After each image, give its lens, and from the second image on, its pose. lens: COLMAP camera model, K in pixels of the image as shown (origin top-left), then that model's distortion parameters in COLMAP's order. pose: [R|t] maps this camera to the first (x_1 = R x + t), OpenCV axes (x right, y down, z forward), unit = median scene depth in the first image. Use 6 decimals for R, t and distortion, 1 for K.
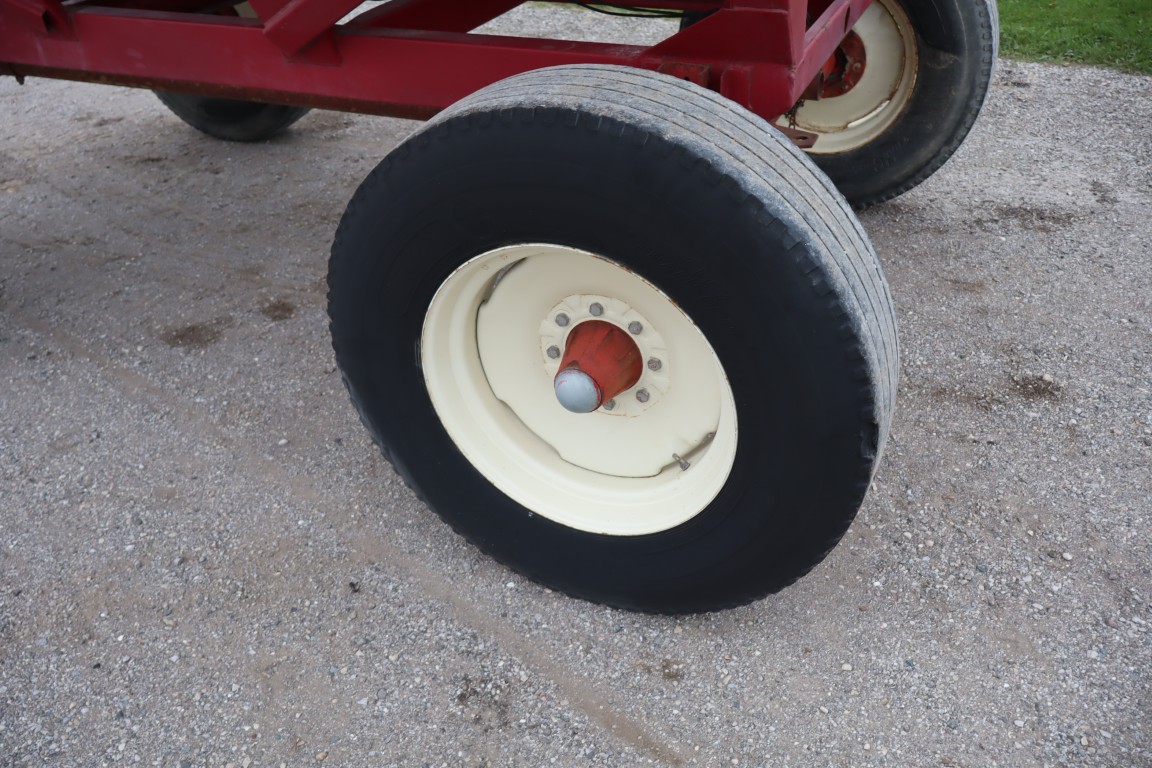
lens RADIAL K [[967.8, 0, 576.0], [0, 967.8, 384.0], [0, 0, 1]] dist [-0.001913, -0.008121]
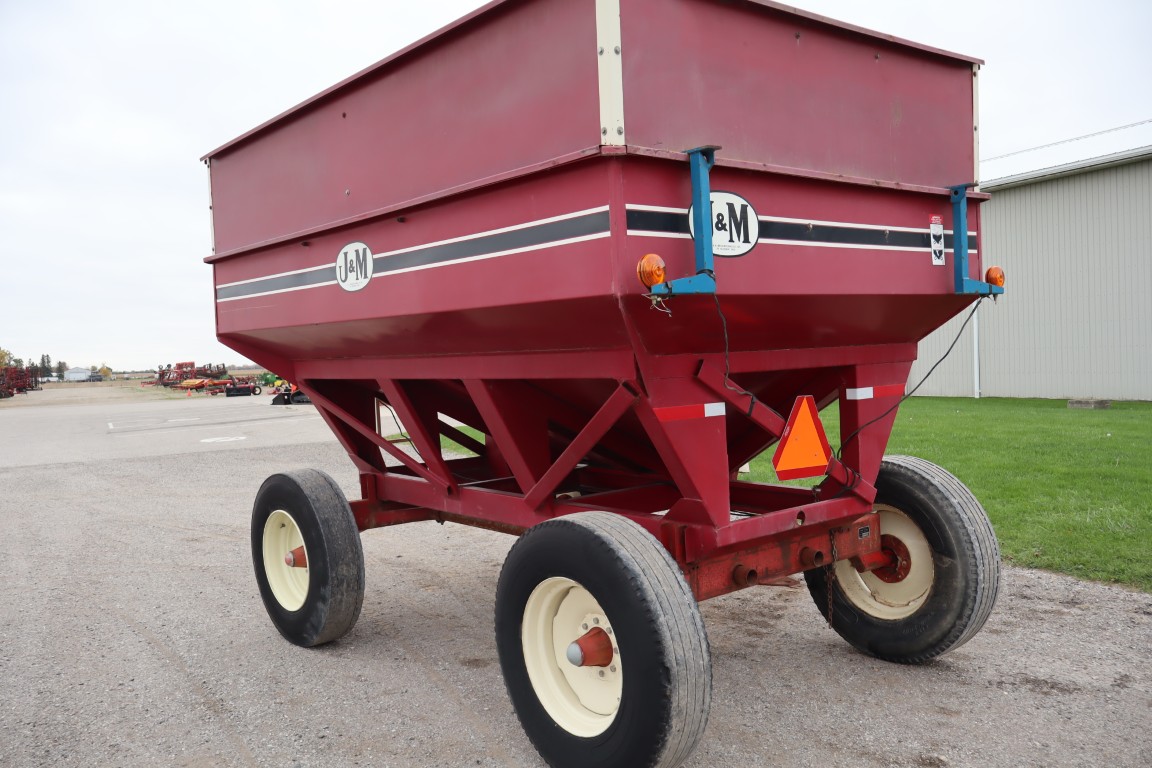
lens RADIAL K [[967.8, 0, 576.0], [0, 967.8, 384.0], [0, 0, 1]] dist [-0.001913, -0.008121]
pose [[0.893692, 0.021968, -0.448143, 0.533029], [-0.248221, 0.856240, -0.453033, 0.261520], [0.373765, 0.516111, 0.770668, -0.540103]]
